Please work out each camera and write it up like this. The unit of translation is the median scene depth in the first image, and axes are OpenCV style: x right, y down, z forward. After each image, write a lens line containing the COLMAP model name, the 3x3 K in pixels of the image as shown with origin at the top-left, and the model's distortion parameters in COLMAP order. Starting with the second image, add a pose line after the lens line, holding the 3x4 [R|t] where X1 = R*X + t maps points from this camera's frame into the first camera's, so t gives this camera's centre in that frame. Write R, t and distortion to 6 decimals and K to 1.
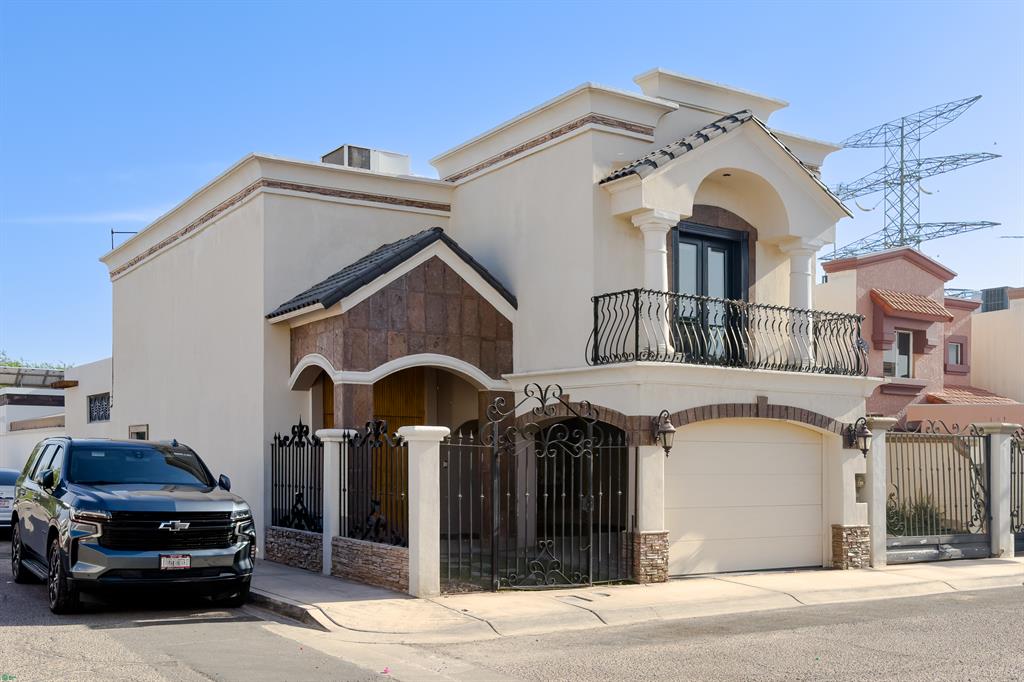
lens RADIAL K [[1070.1, 0, 511.6], [0, 1070.1, 342.0], [0, 0, 1]] dist [0.004585, 0.006927]
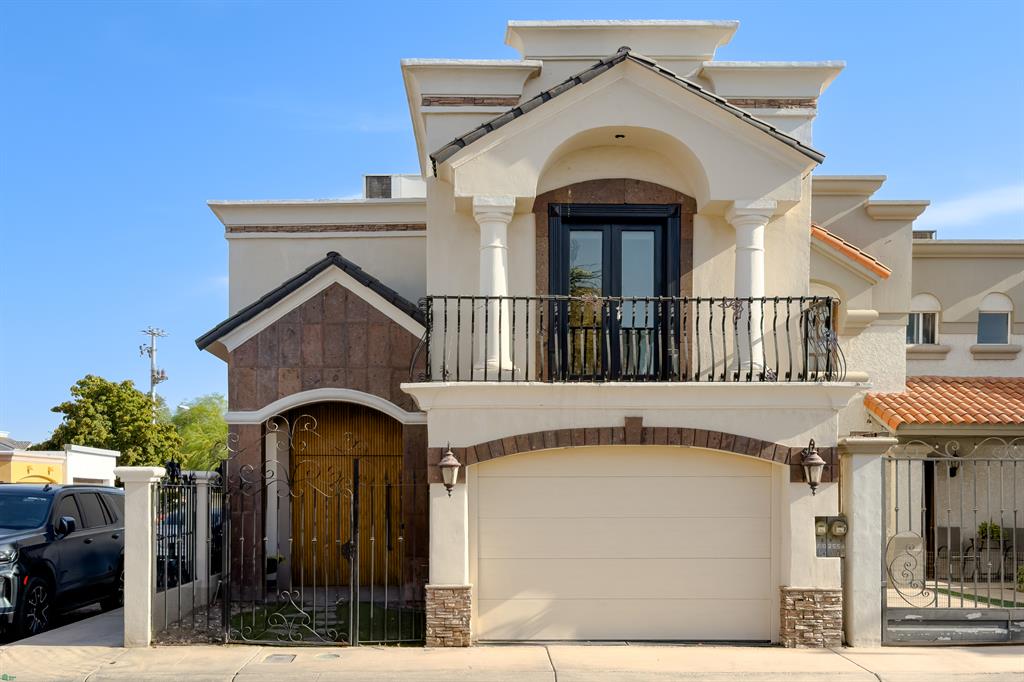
lens RADIAL K [[1072.1, 0, 512.1], [0, 1072.1, 424.3], [0, 0, 1]] dist [0.028818, 0.000510]
pose [[0.844538, -0.044399, -0.533651, 0.551578], [0.064940, 0.997693, 0.019764, 0.033673], [0.531543, -0.051347, 0.845474, 0.287373]]
